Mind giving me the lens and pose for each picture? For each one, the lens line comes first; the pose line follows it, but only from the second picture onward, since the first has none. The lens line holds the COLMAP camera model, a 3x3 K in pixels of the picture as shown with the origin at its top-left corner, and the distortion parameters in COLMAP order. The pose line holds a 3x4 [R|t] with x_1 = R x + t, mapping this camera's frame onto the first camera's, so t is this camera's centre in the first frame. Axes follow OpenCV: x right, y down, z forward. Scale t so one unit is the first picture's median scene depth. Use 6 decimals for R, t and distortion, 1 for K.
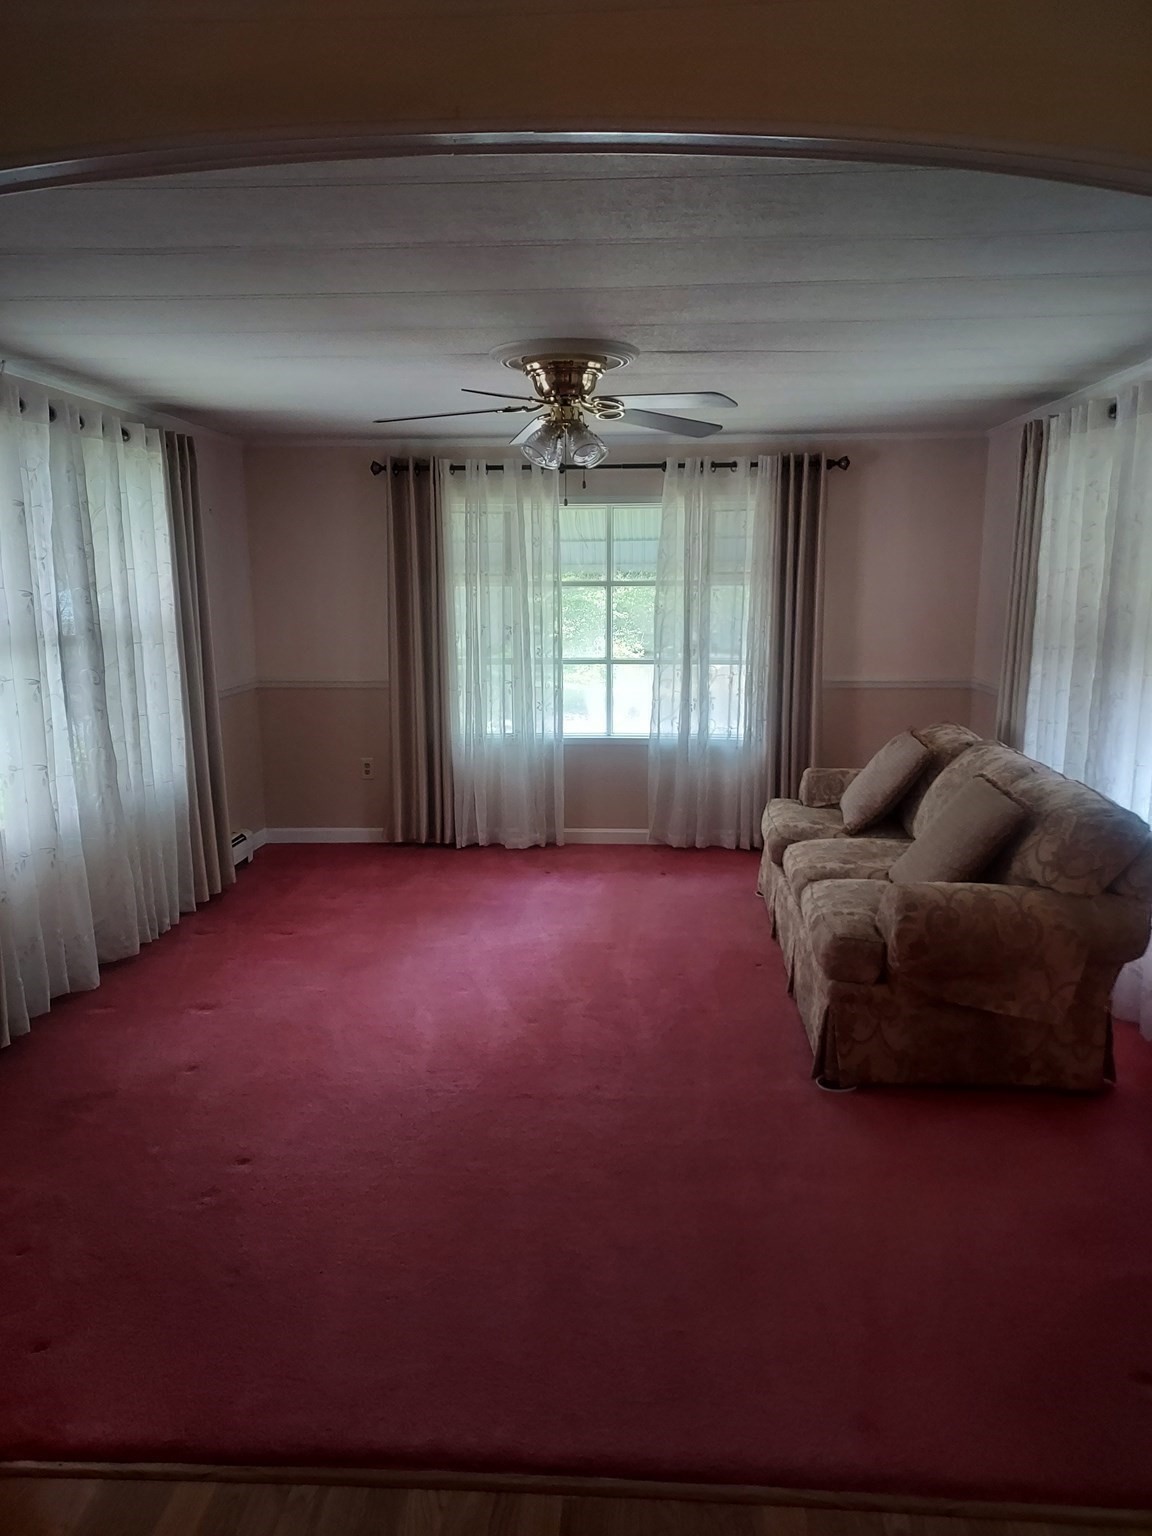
lens RADIAL K [[1112.1, 0, 588.8], [0, 1112.1, 777.9], [0, 0, 1]] dist [0.074426, -0.047078]
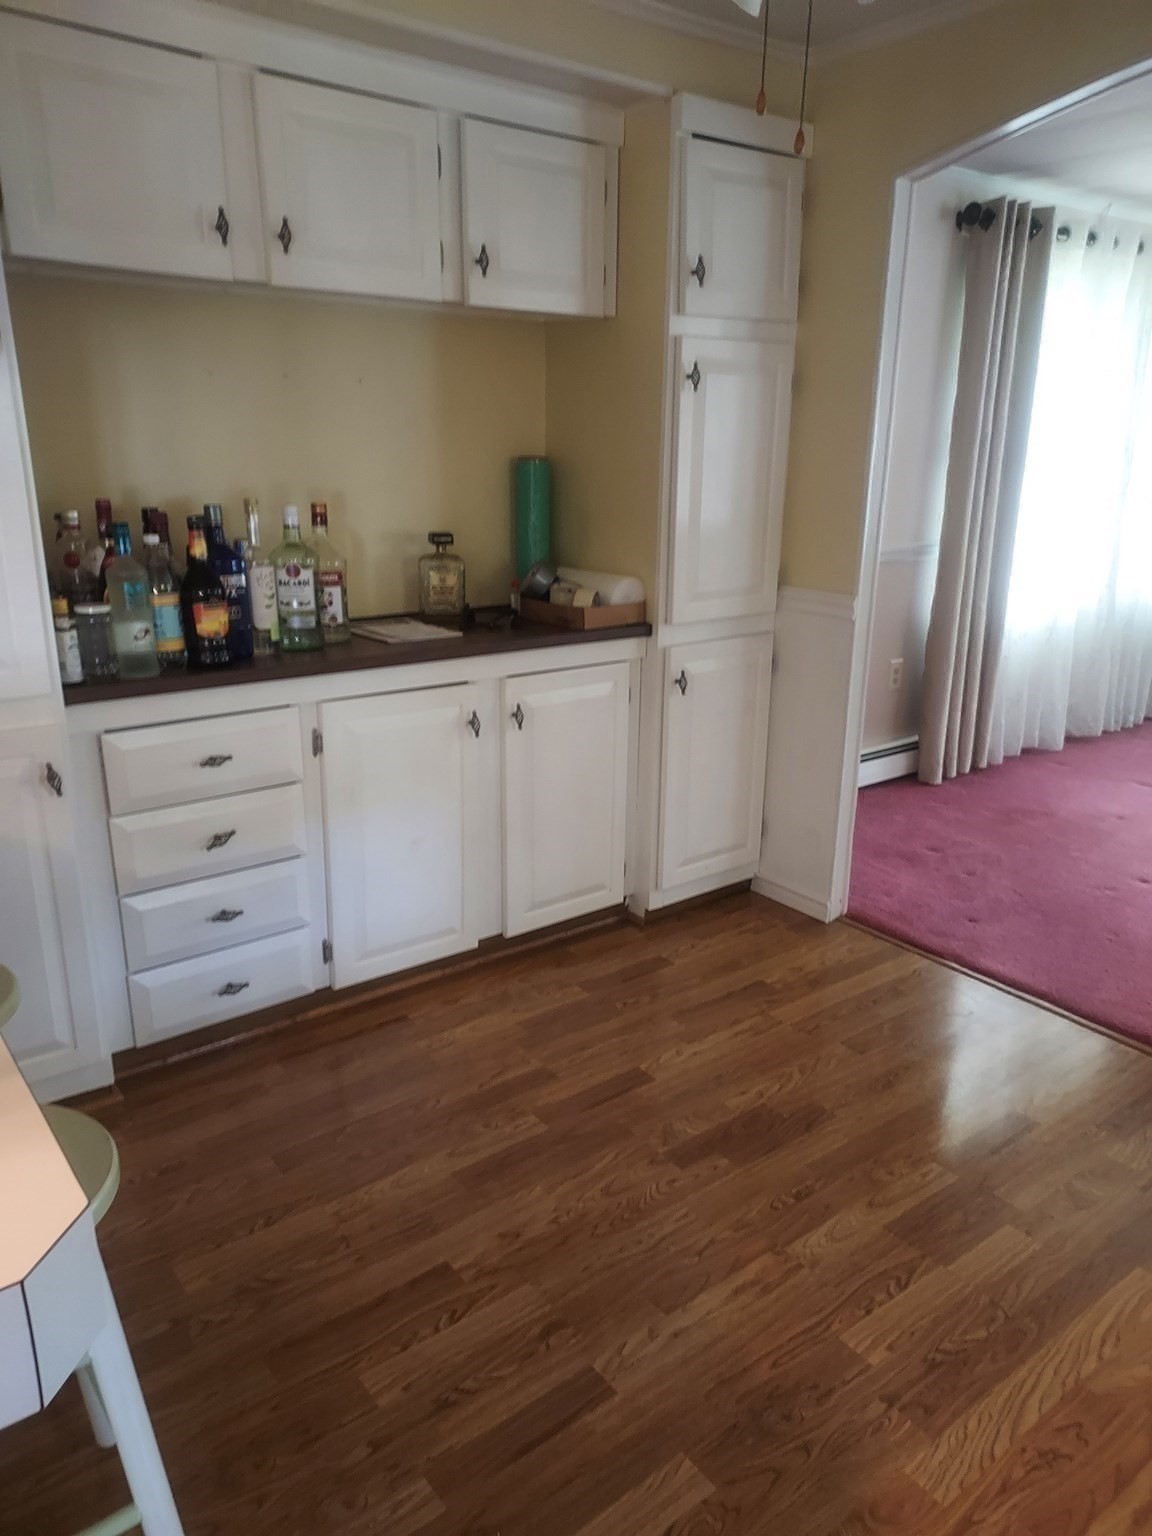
lens RADIAL K [[1112.1, 0, 590.0], [0, 1112.1, 773.8], [0, 0, 1]] dist [0.074426, -0.047078]
pose [[0.658727, 0.232273, -0.715631, 0.093910], [-0.147240, 0.972560, 0.180132, 0.061793], [0.737834, -0.013289, 0.674851, -0.170586]]
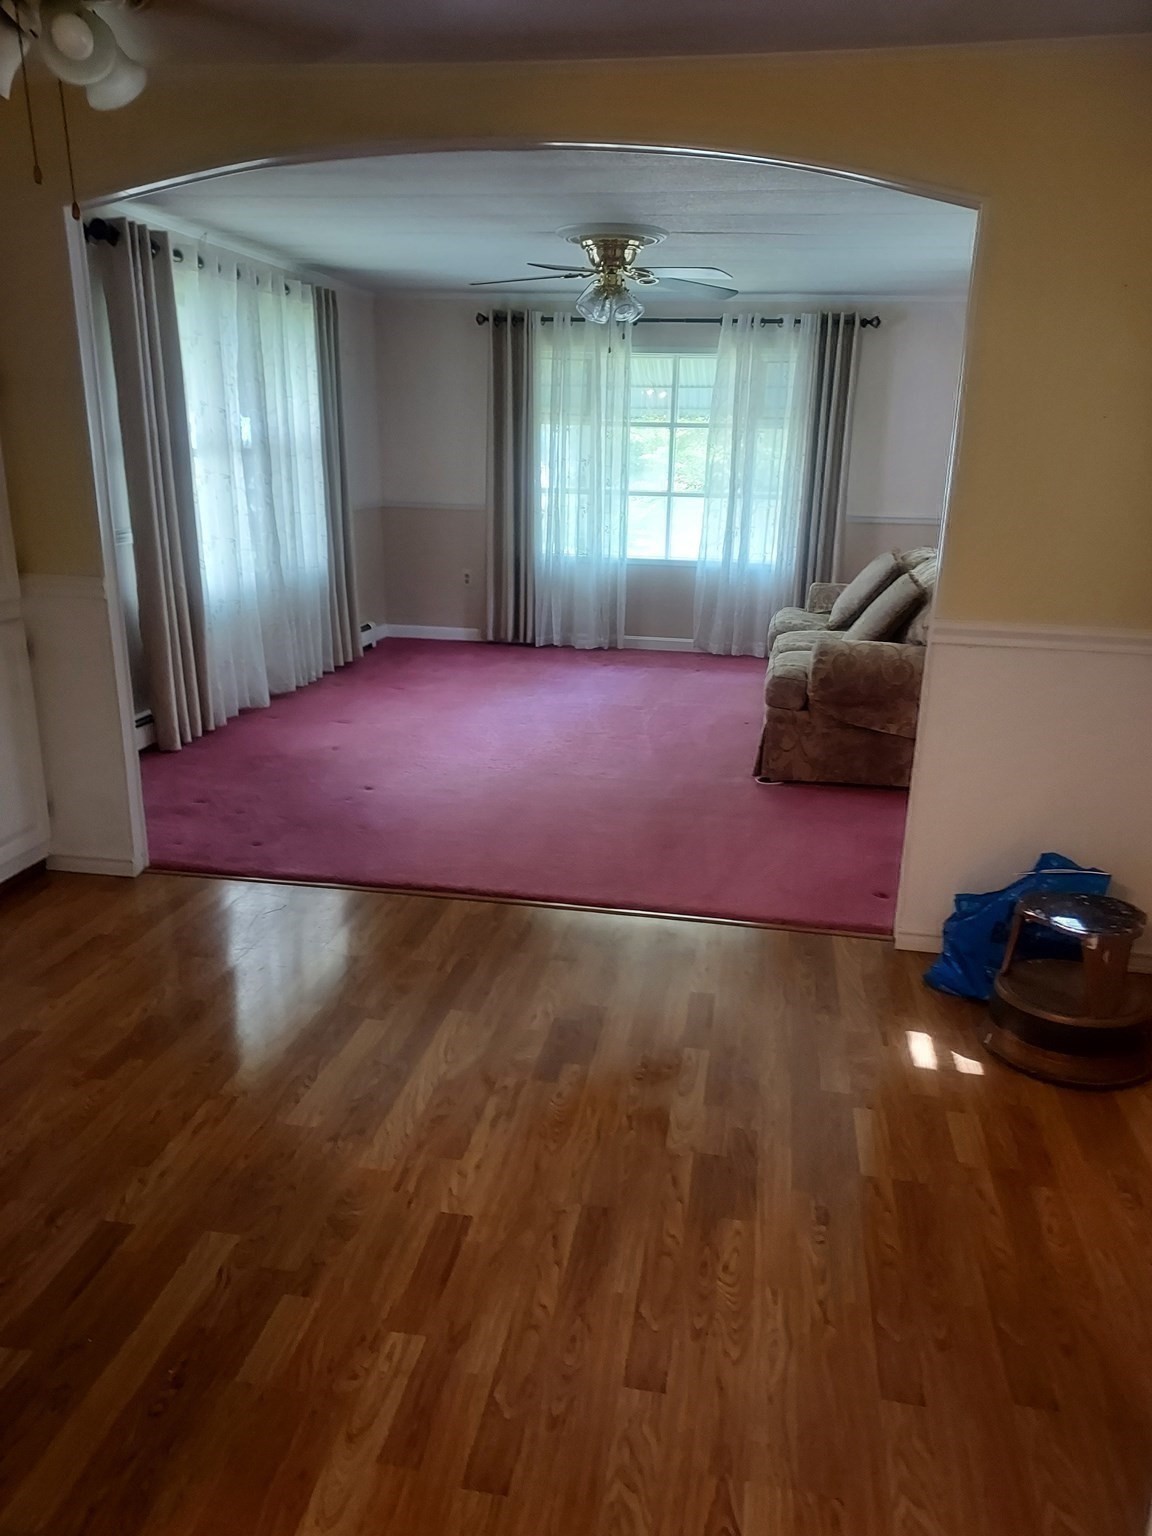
lens RADIAL K [[1112.1, 0, 592.3], [0, 1112.1, 797.1], [0, 0, 1]] dist [0.074426, -0.047078]
pose [[0.993755, 0.059738, -0.094251, 0.097267], [-0.046760, 0.989831, 0.134343, 0.083438], [0.101318, -0.129097, 0.986442, -0.324028]]
